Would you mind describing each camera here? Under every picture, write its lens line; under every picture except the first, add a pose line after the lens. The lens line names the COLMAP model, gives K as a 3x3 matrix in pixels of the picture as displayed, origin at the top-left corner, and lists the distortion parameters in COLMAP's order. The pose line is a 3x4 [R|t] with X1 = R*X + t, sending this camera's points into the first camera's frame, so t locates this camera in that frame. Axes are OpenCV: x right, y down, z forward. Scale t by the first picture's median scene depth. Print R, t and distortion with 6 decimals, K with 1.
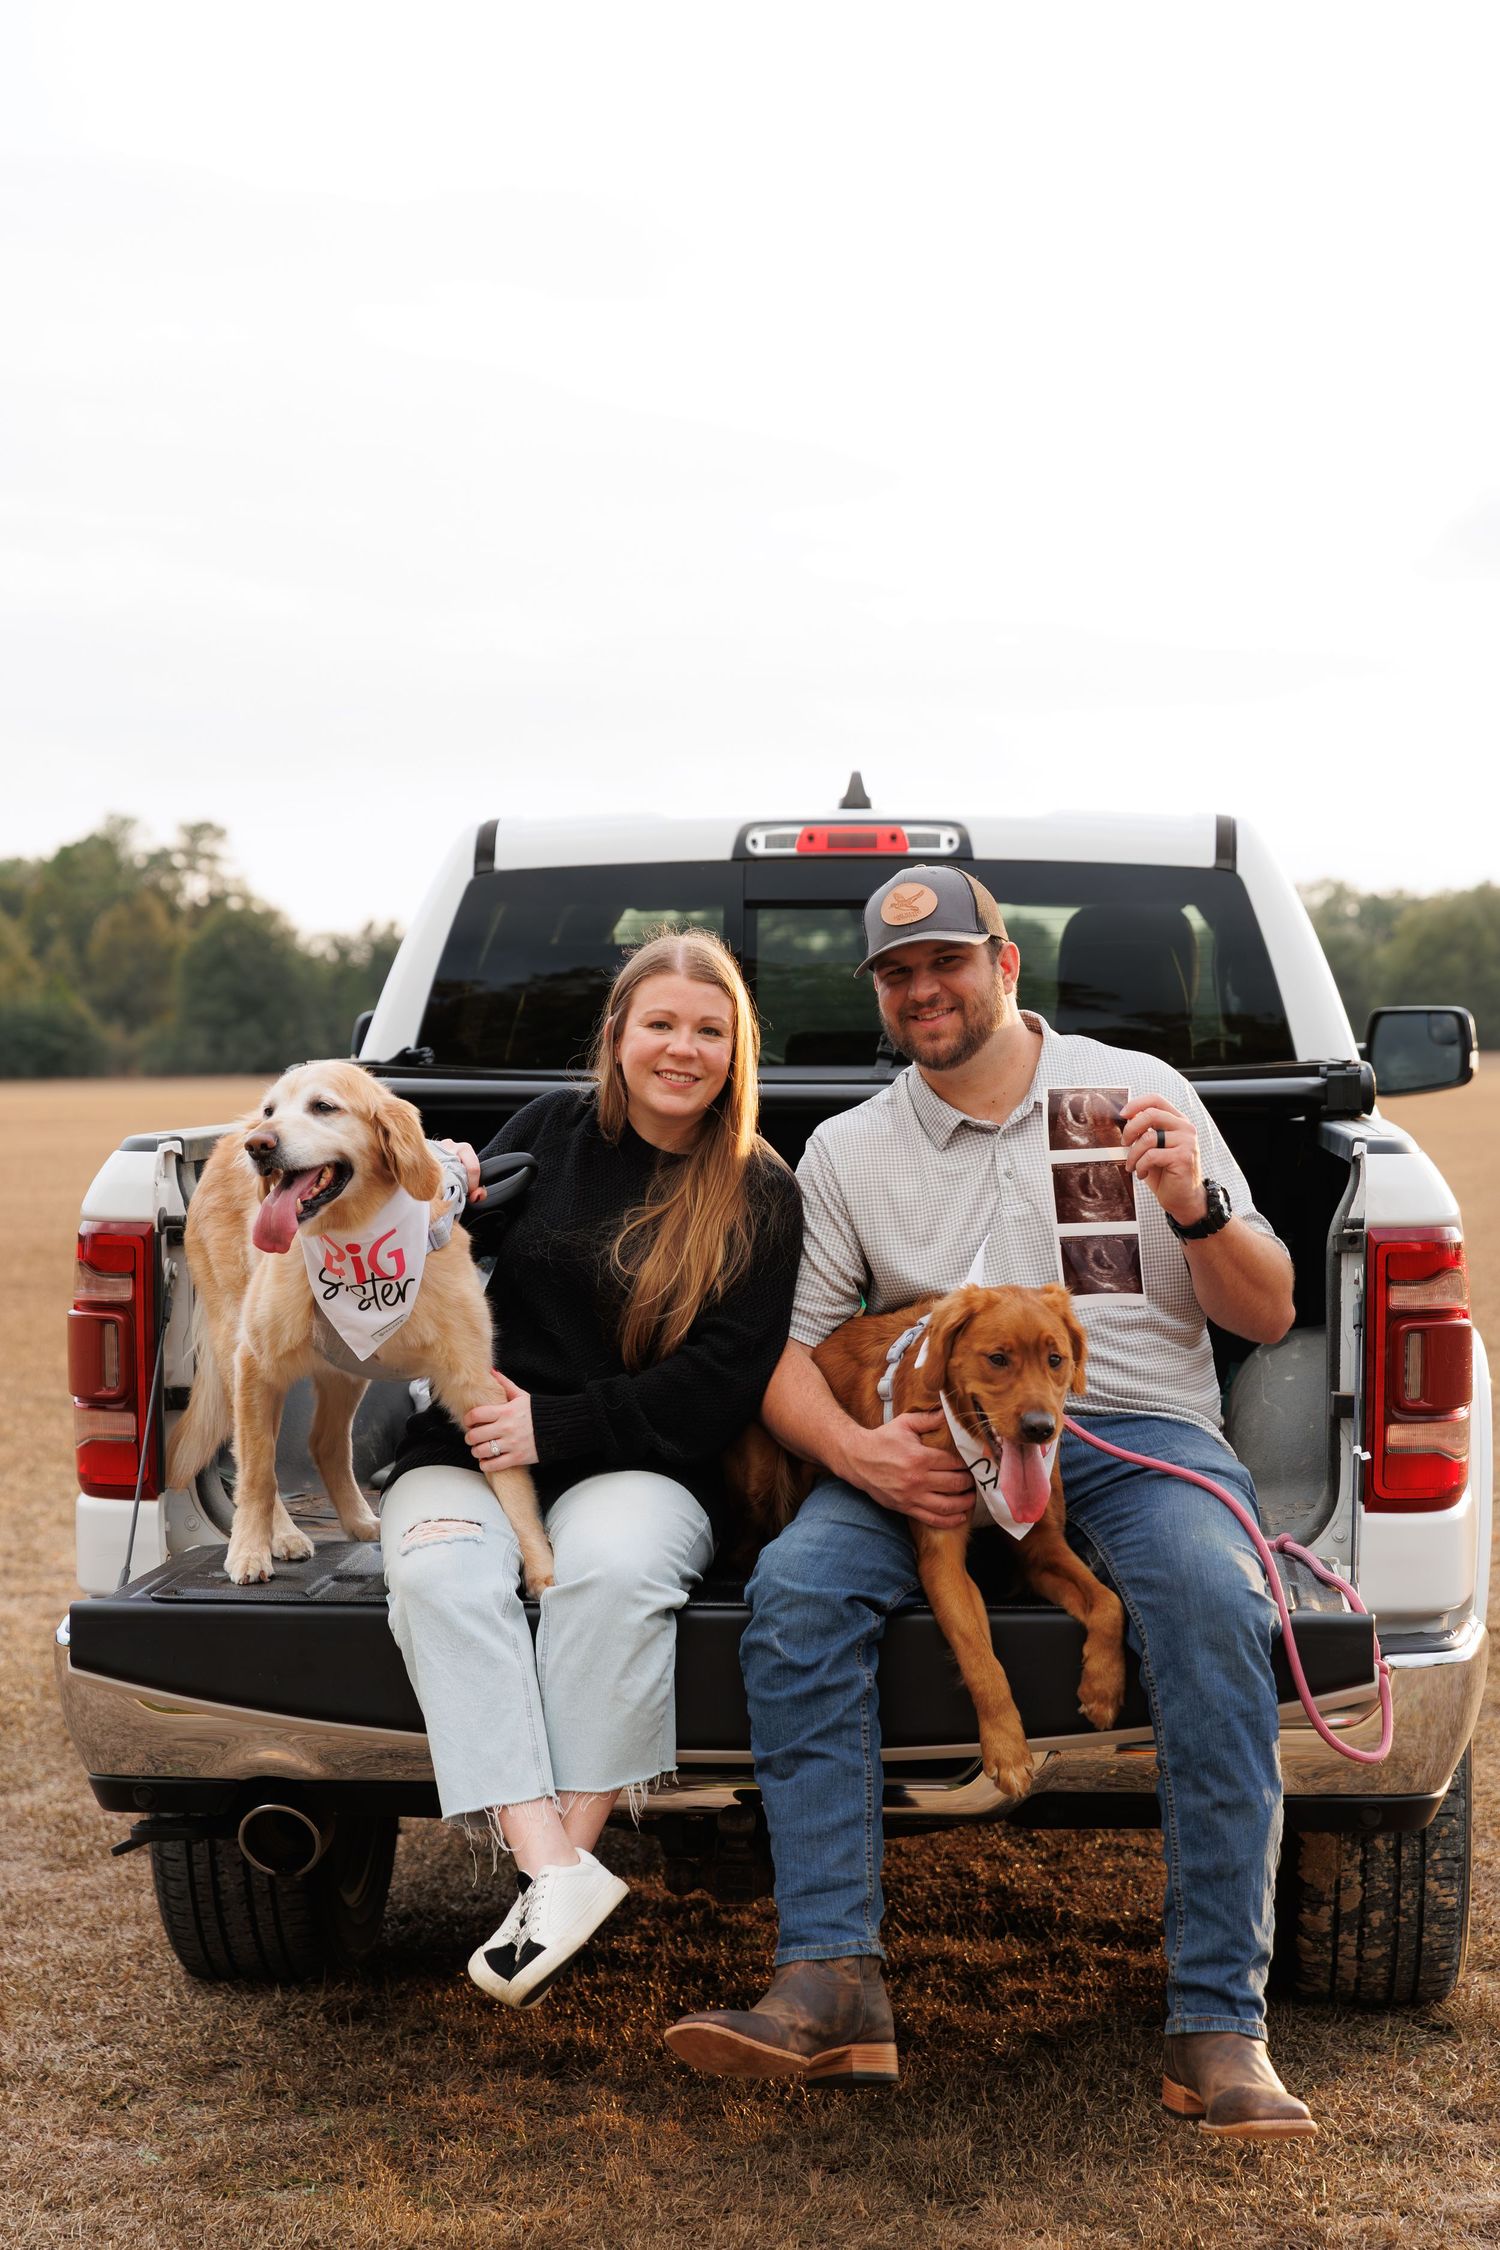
lens RADIAL K [[4353.4, 0, 724.4], [0, 4353.4, 1064.9], [0, 0, 1]] dist [0.023763, 0.000000]
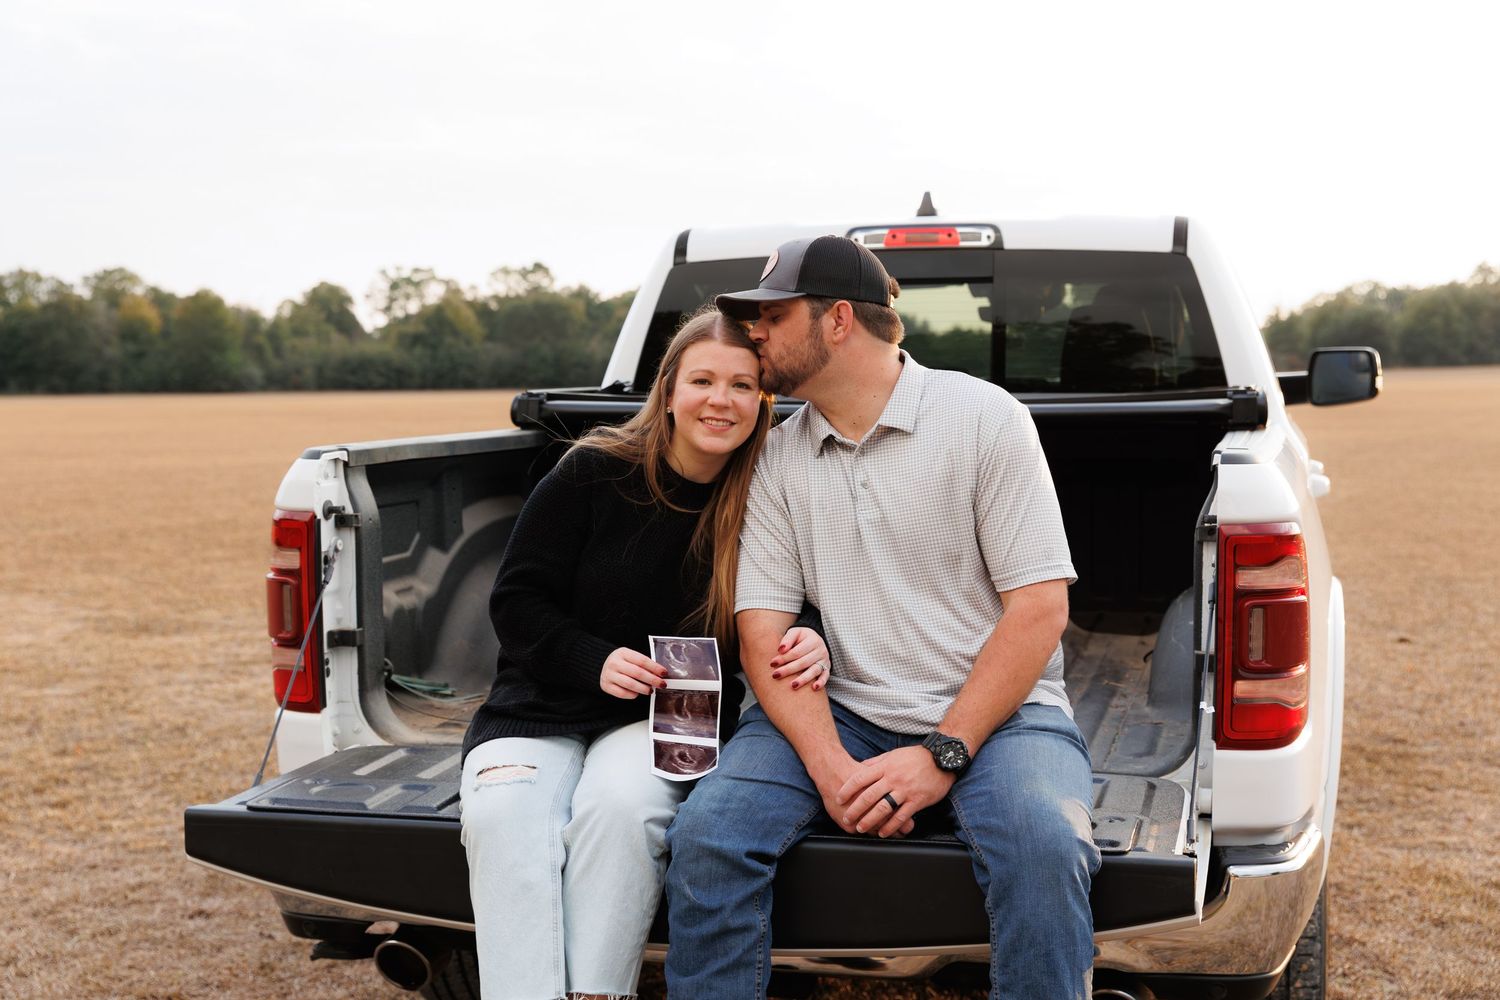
lens RADIAL K [[2122.8, 0, 715.0], [0, 2122.8, 434.6], [0, 0, 1]] dist [-0.008706, 0.000000]
pose [[0.986704, -0.002862, -0.162504, 0.093147], [0.007194, 0.999634, 0.026077, -0.004954], [0.162370, -0.026899, 0.986363, 0.335054]]
